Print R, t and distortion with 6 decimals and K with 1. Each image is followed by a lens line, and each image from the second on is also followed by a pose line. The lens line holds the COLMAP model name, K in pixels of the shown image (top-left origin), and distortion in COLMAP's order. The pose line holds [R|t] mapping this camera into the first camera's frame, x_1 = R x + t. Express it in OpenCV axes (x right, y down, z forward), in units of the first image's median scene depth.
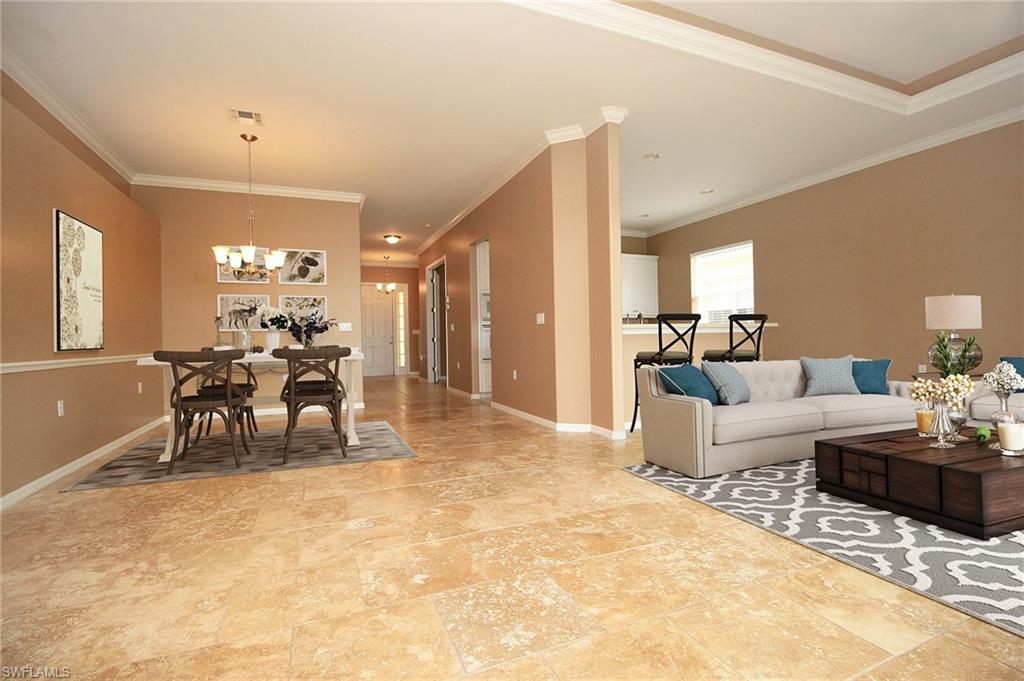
lens RADIAL K [[481.1, 0, 507.4], [0, 481.1, 339.2], [0, 0, 1]] dist [-0.009603, -0.002532]
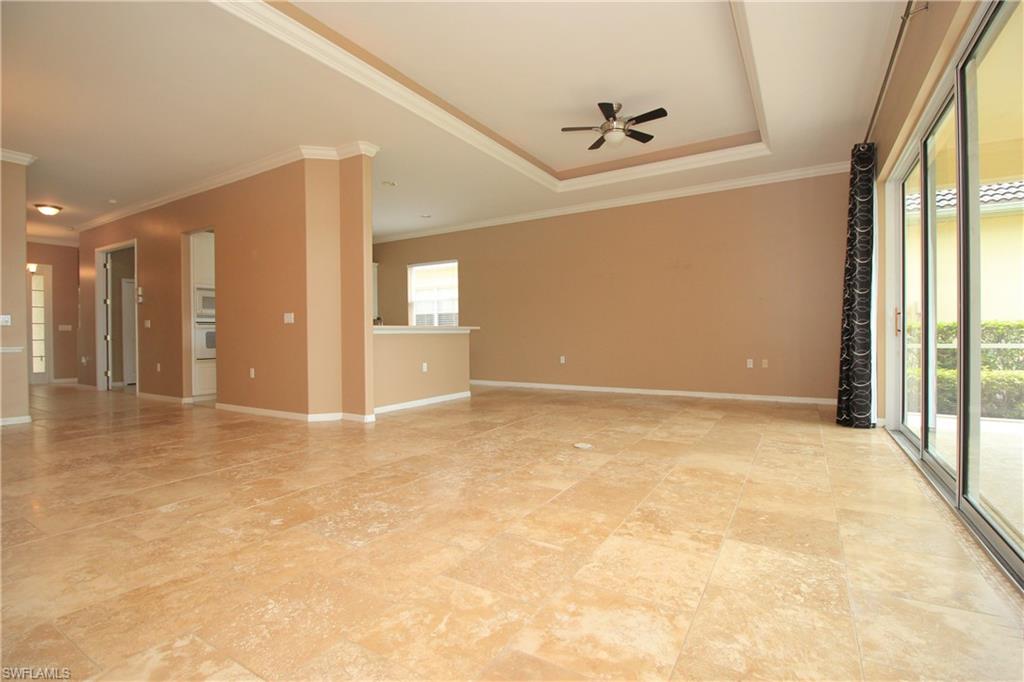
lens RADIAL K [[481.1, 0, 508.8], [0, 481.1, 340.1], [0, 0, 1]] dist [-0.009603, -0.002532]
pose [[0.815780, 0.004734, 0.578343, -0.177105], [-0.005671, 0.999984, -0.000186, 0.003816], [-0.578335, -0.003128, 0.815794, -0.170862]]
